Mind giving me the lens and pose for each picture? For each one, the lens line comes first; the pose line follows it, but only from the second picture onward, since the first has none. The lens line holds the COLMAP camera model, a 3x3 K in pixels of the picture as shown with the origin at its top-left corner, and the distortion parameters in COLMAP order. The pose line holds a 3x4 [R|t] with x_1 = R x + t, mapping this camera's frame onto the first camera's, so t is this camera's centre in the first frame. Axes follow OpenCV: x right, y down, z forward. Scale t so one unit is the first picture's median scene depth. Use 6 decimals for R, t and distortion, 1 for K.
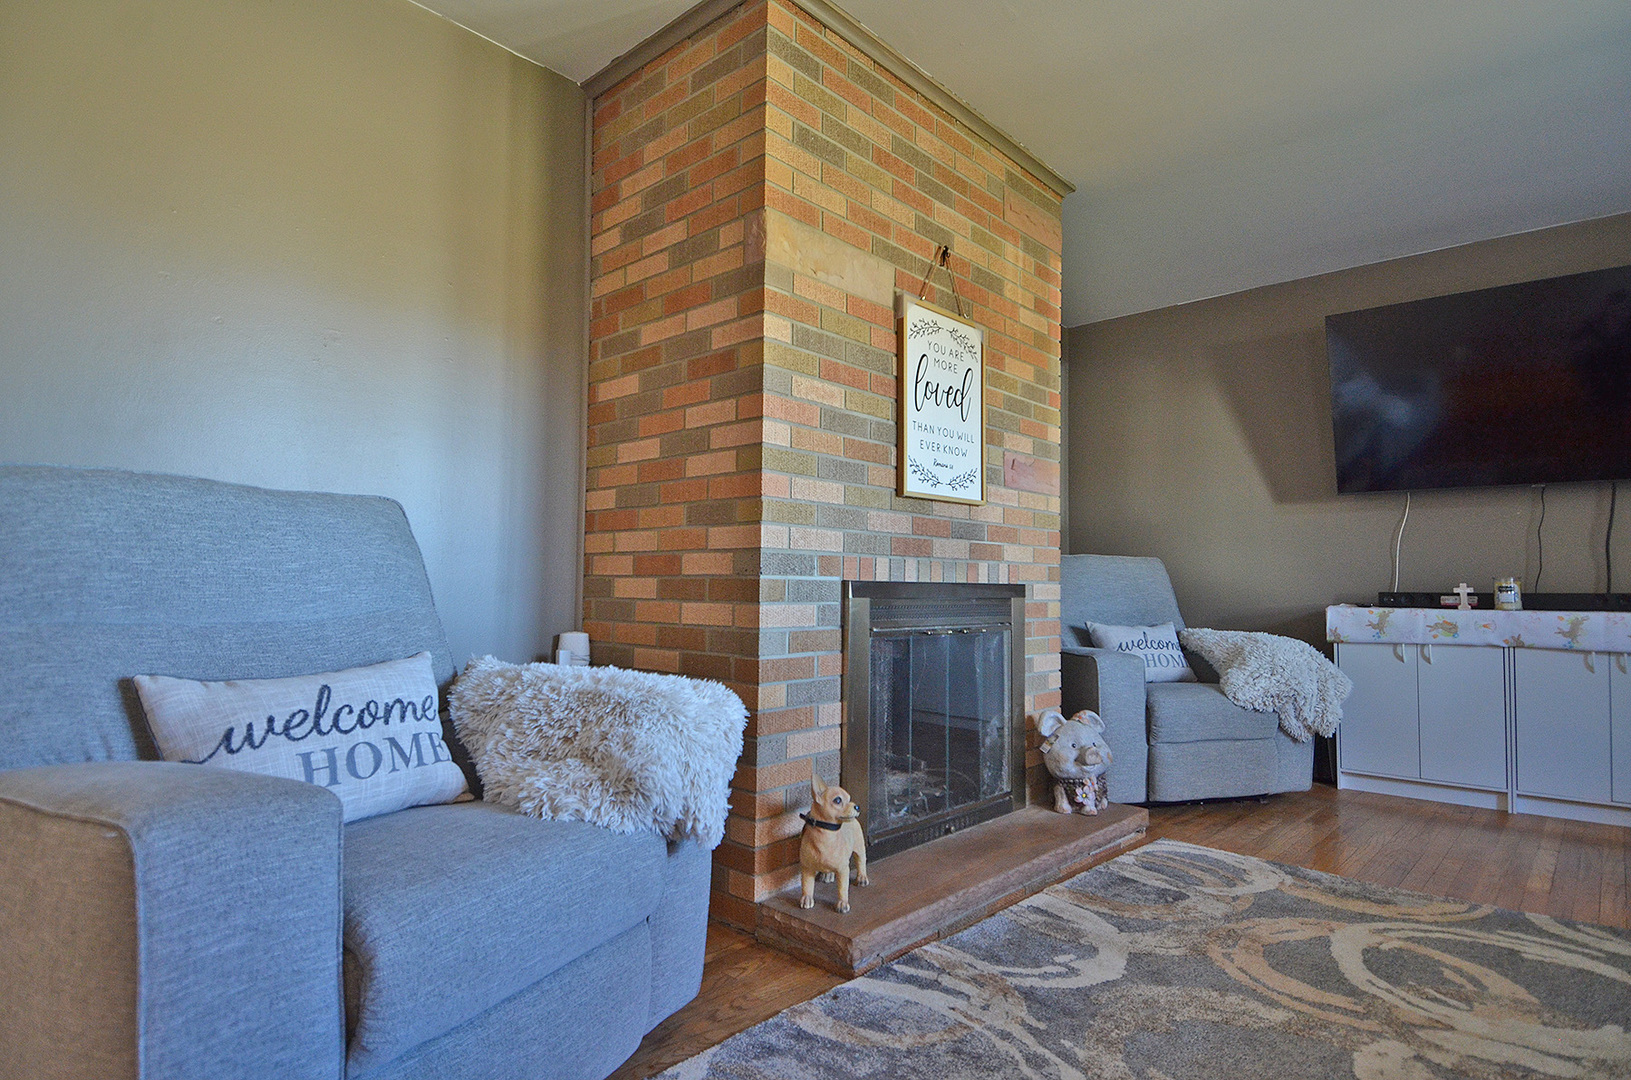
lens RADIAL K [[852.1, 0, 815.8], [0, 852.1, 538.3], [0, 0, 1]] dist [-0.007323, -0.009287]
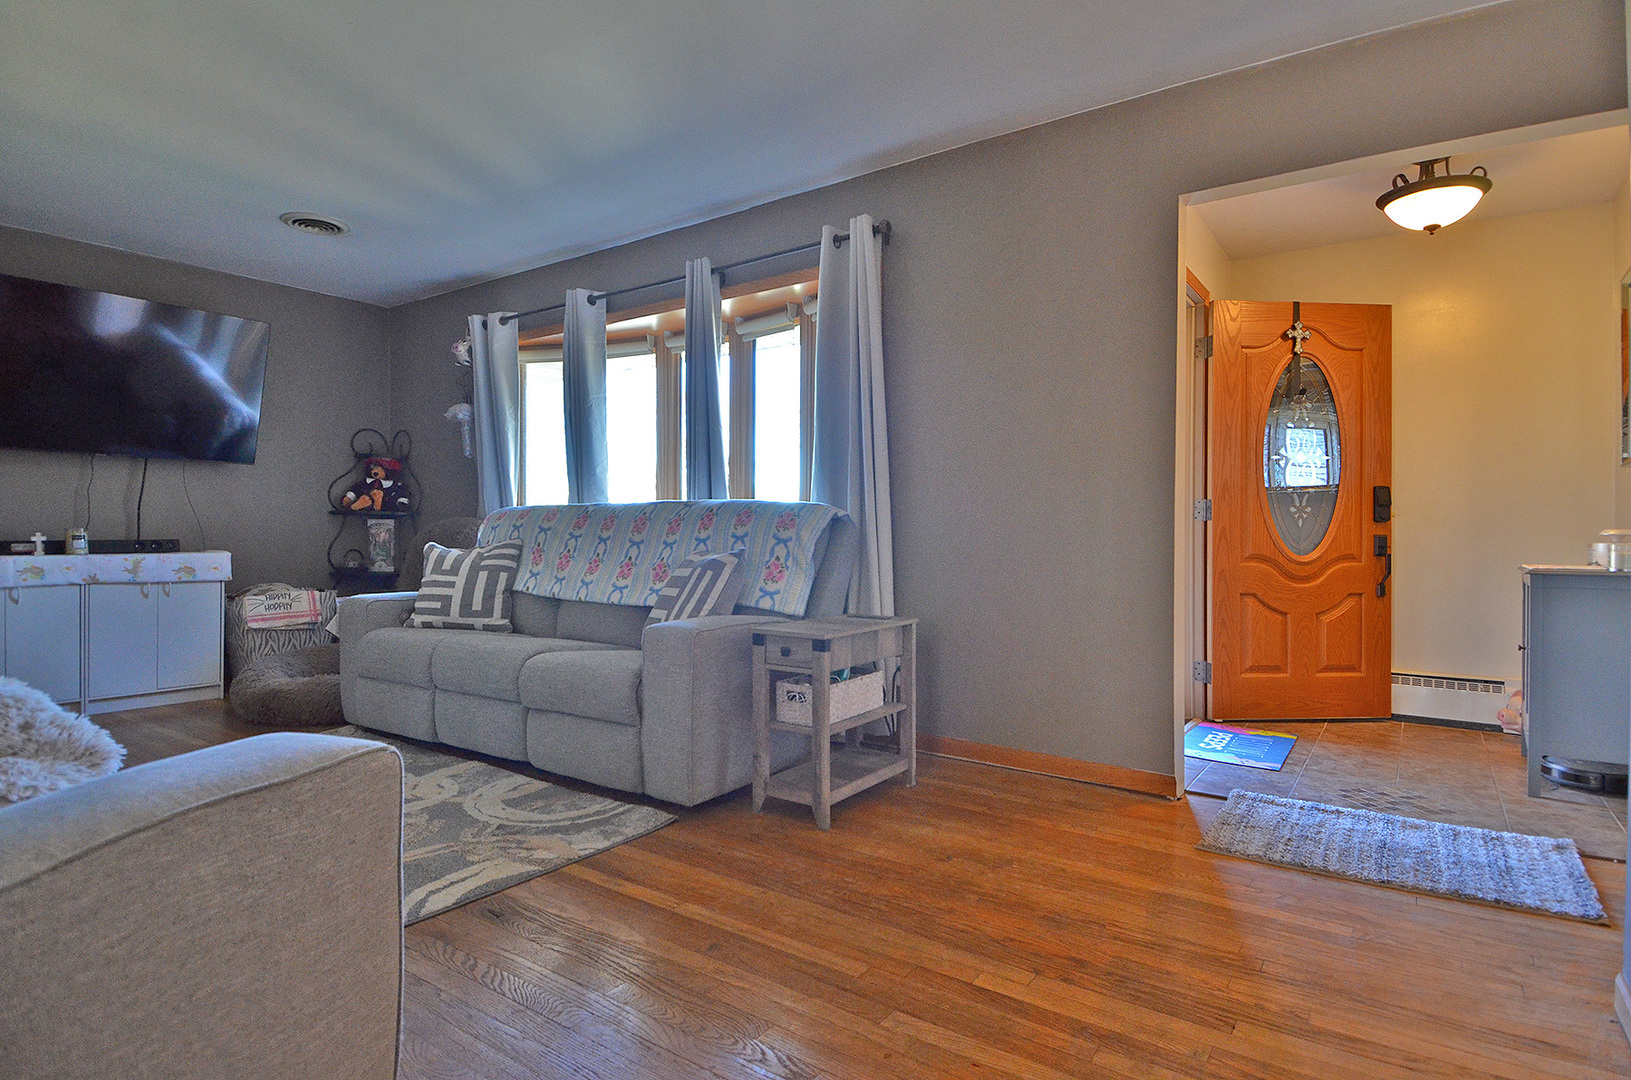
lens RADIAL K [[852.1, 0, 816.3], [0, 852.1, 538.2], [0, 0, 1]] dist [-0.007323, -0.009287]
pose [[-0.130718, -0.011810, 0.991349, -0.529529], [-0.056140, 0.998413, 0.004492, -0.004192], [-0.989829, -0.055068, -0.131174, 0.102767]]
